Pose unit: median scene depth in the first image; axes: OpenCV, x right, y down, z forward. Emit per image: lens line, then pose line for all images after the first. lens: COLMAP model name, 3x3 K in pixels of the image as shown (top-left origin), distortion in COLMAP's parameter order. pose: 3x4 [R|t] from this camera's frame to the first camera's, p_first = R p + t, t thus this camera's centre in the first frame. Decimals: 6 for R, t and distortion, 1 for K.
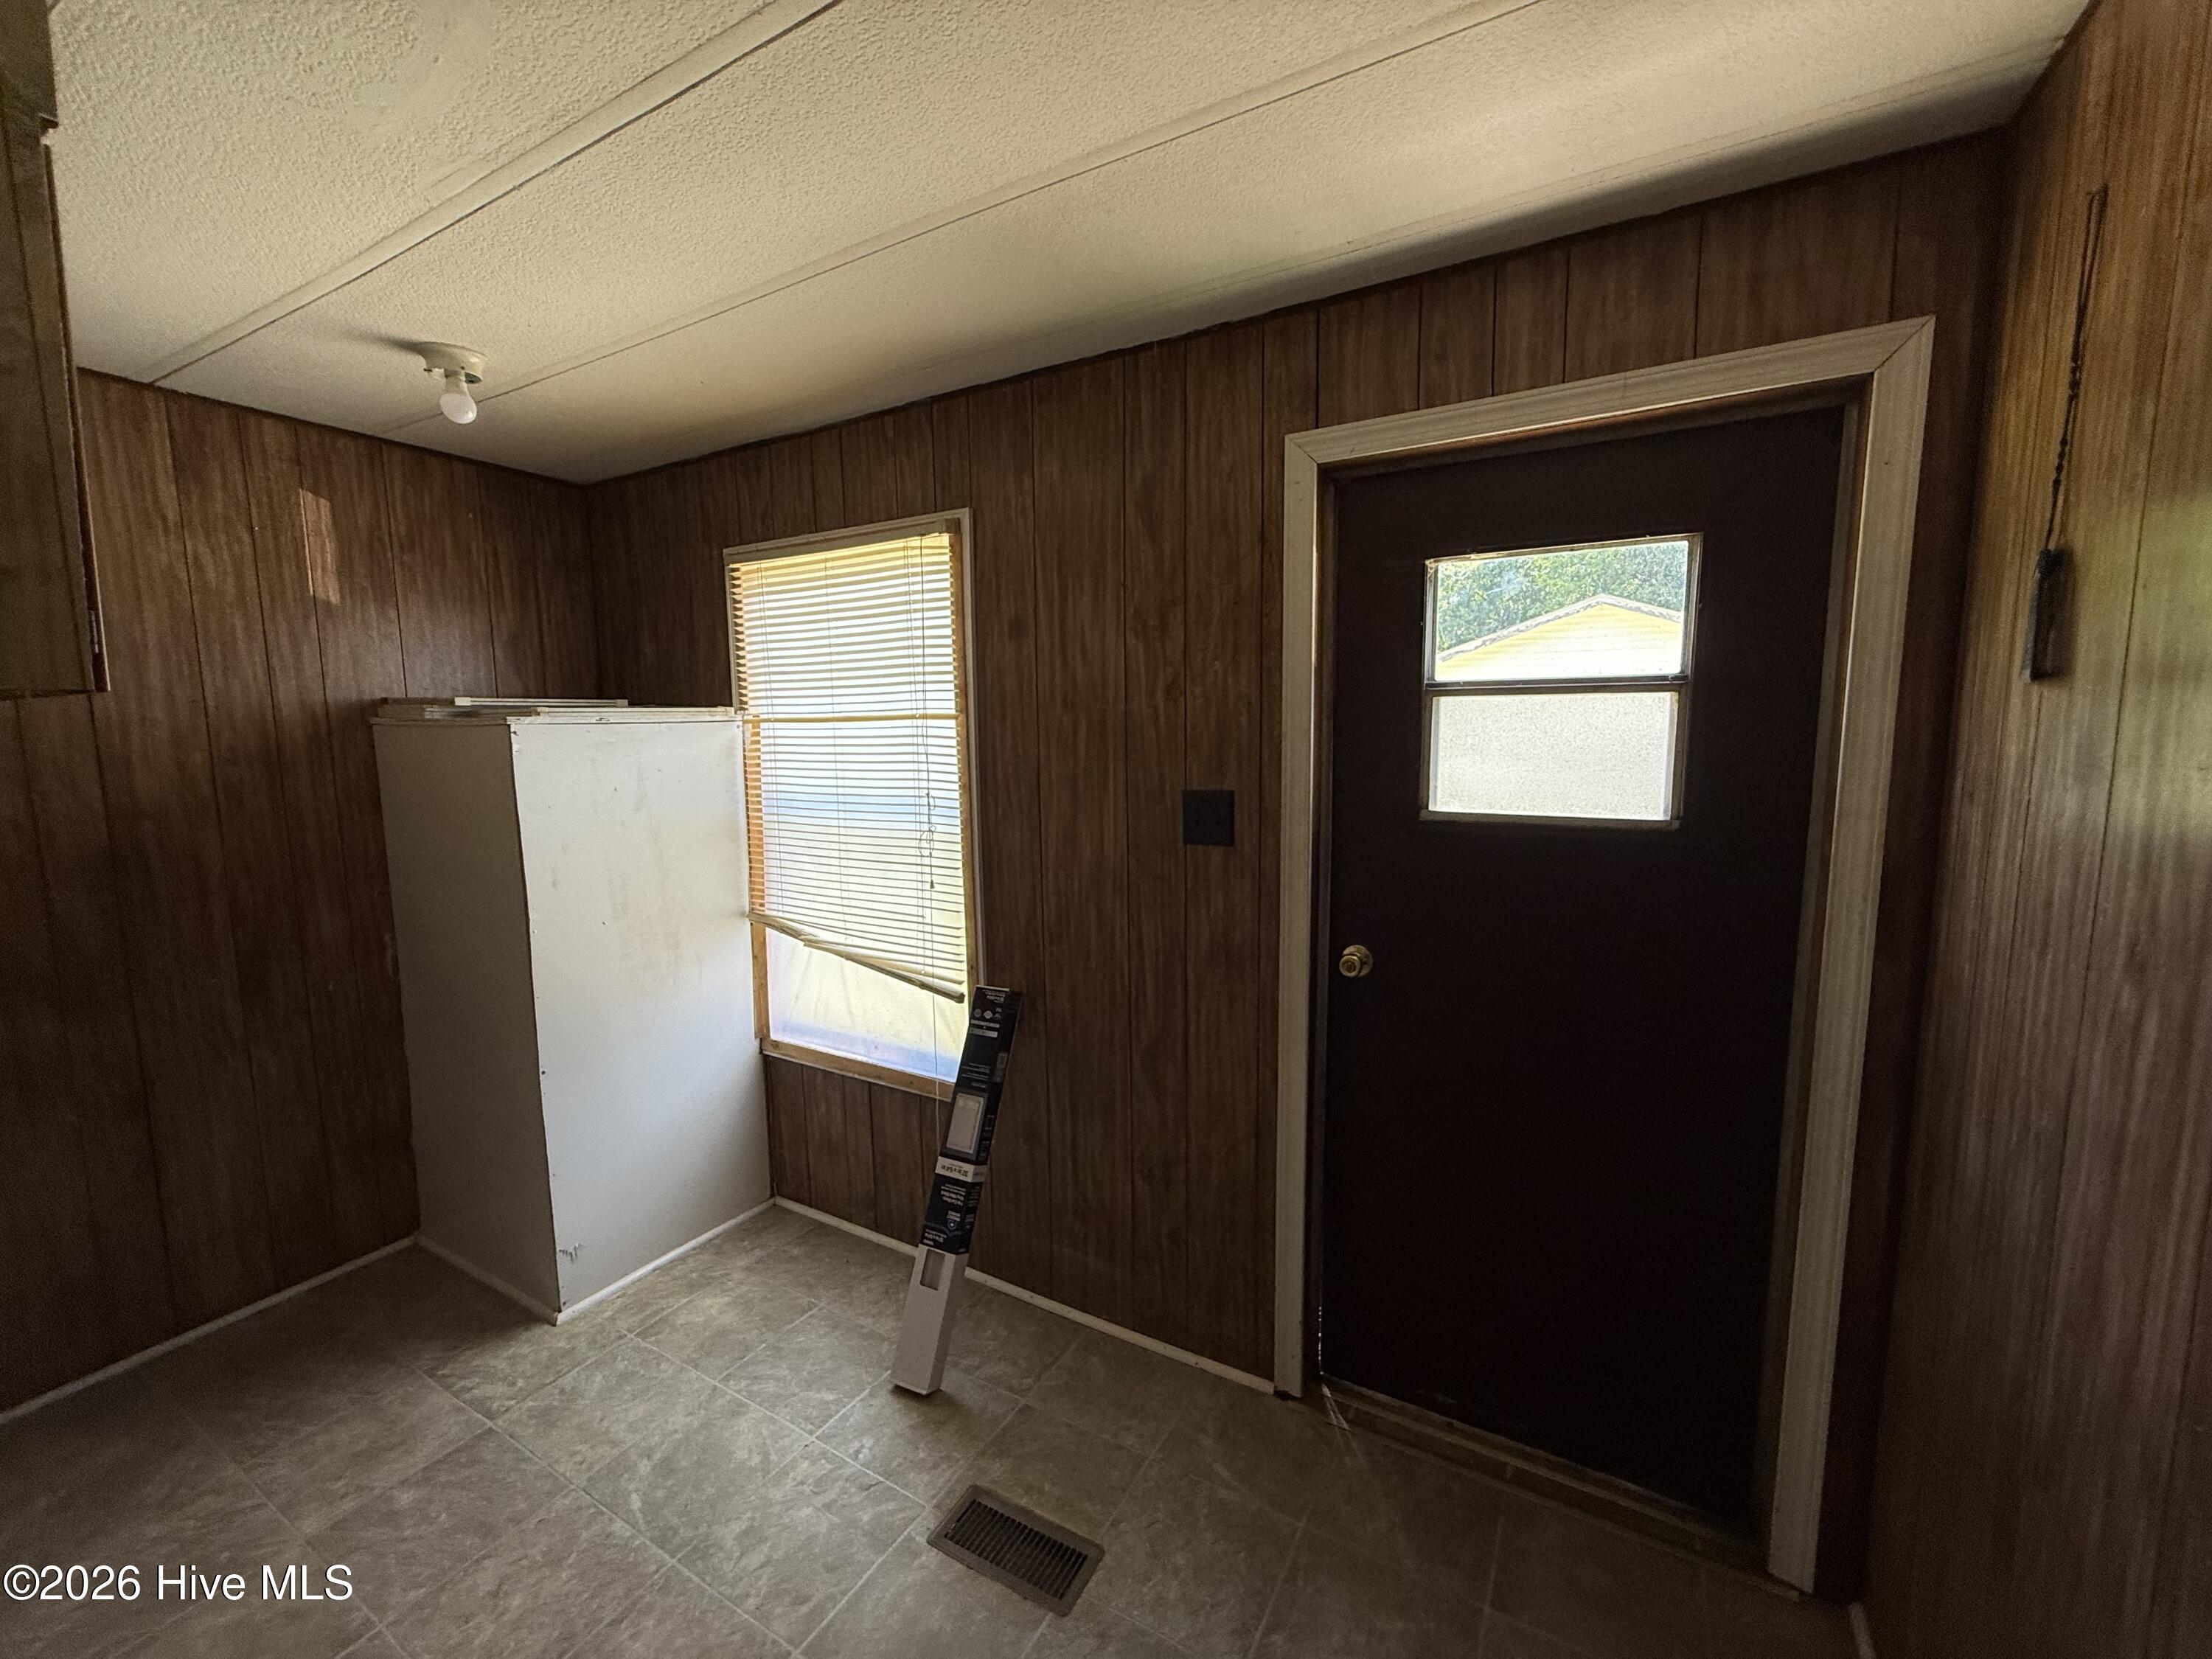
lens RADIAL K [[882.6, 0, 1104.2], [0, 882.6, 826.5], [0, 0, 1]] dist [-0.001475, -0.000207]
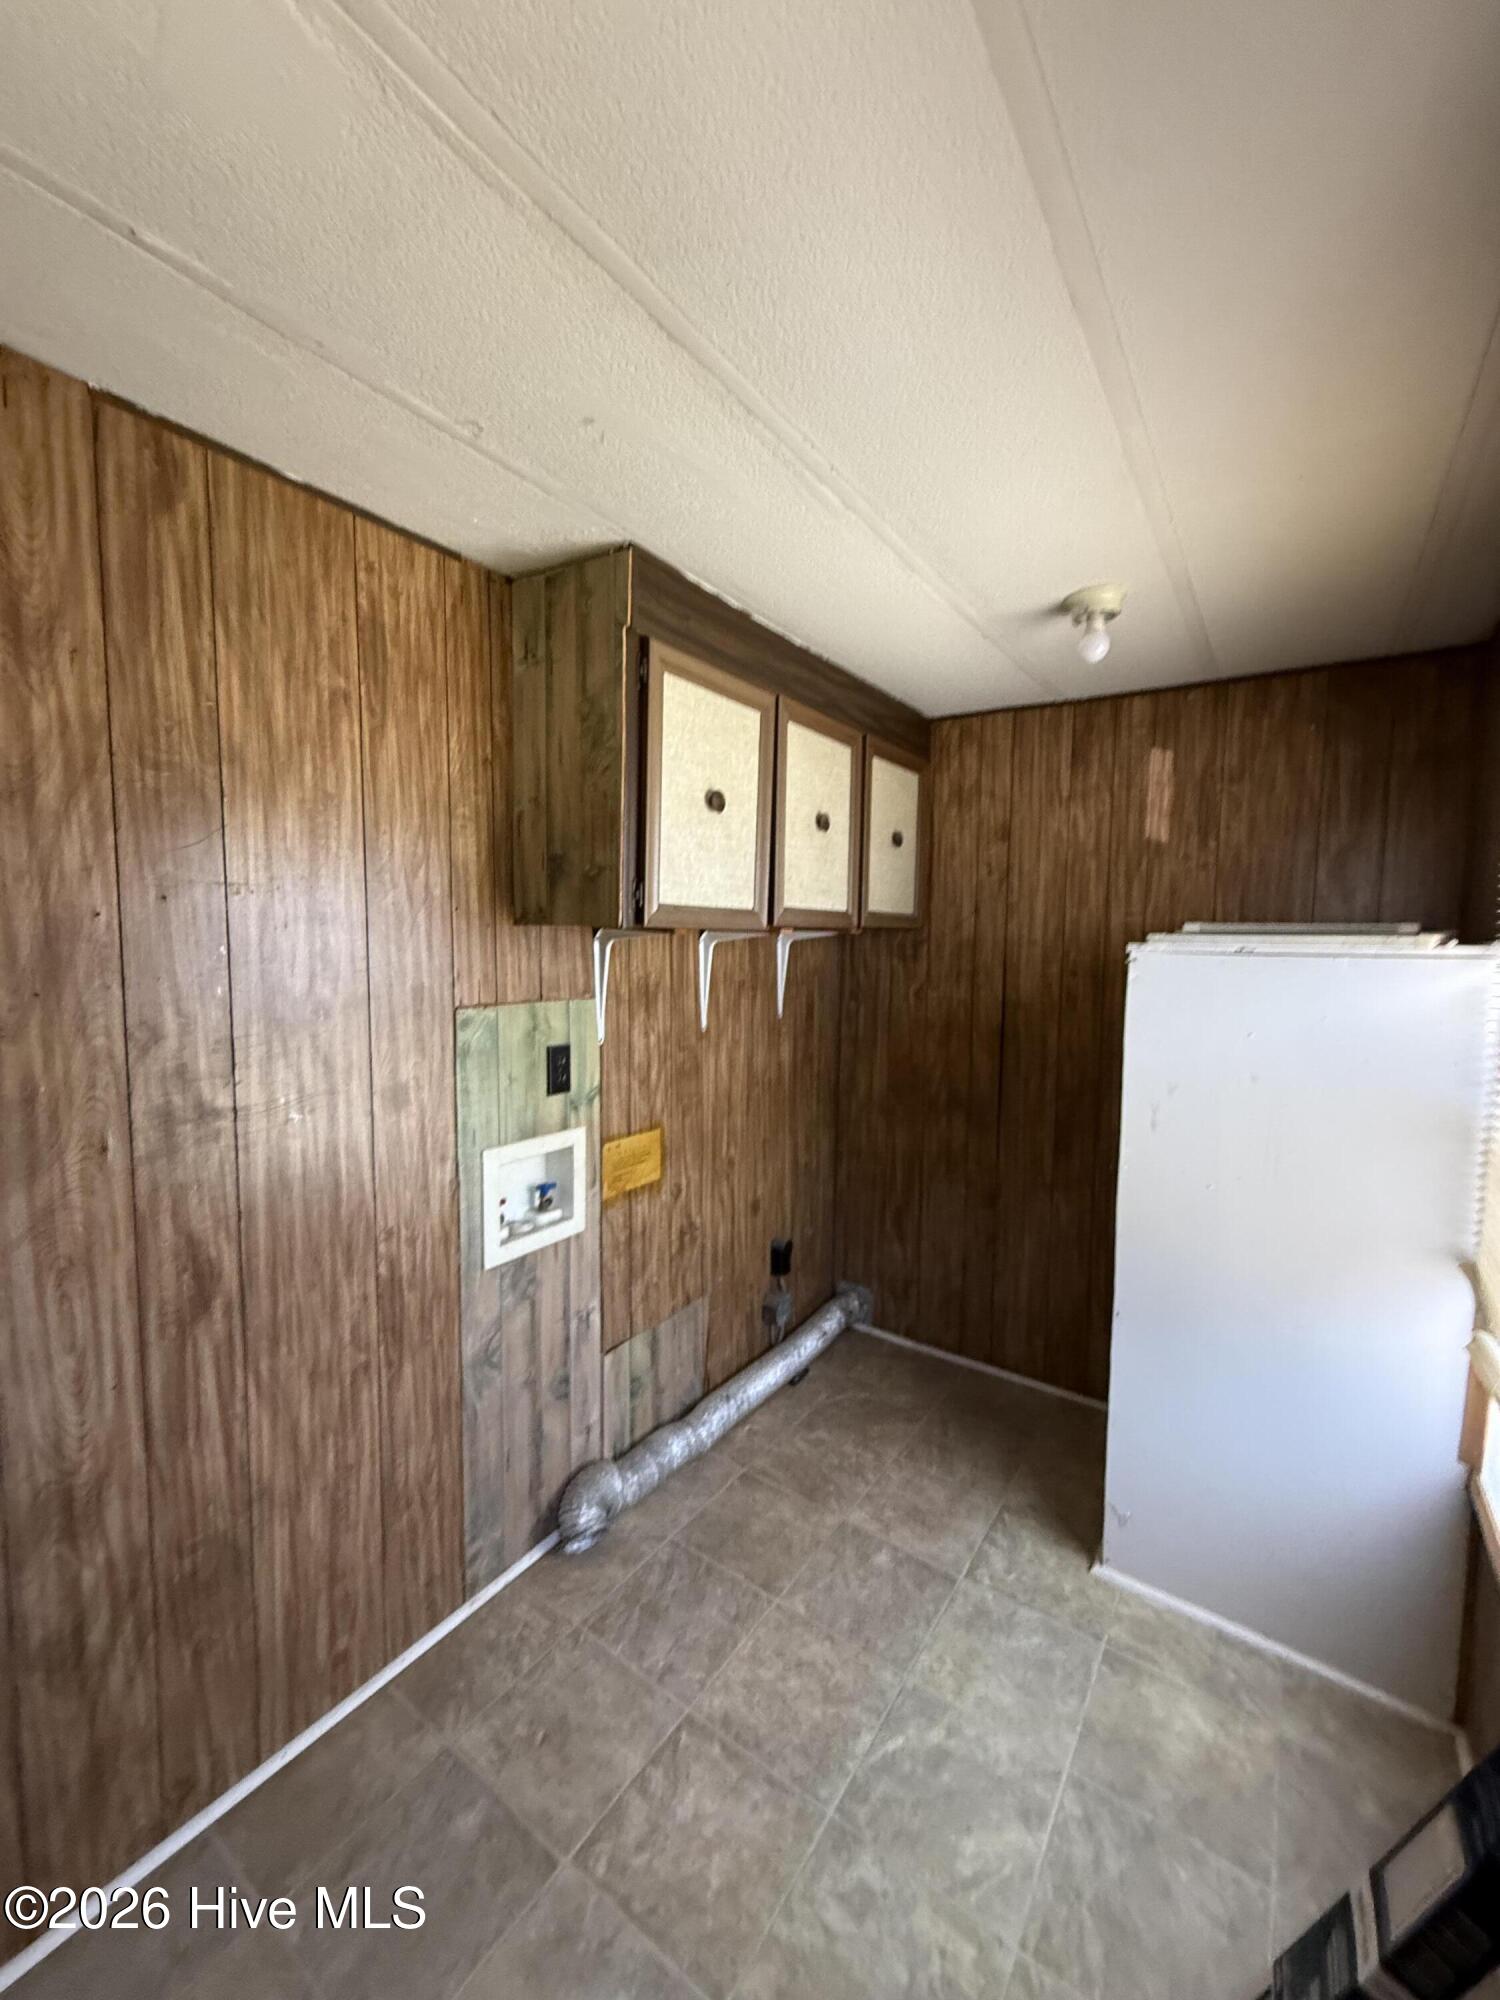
lens RADIAL K [[798.0, 0, 747.1], [0, 798.0, 997.0], [0, 0, 1]] dist [-0.001475, -0.000207]
pose [[-0.086532, 0.085128, -0.992605, 0.236431], [-0.134238, 0.986260, 0.096287, -0.092646], [0.987164, 0.141577, -0.073916, 0.646167]]
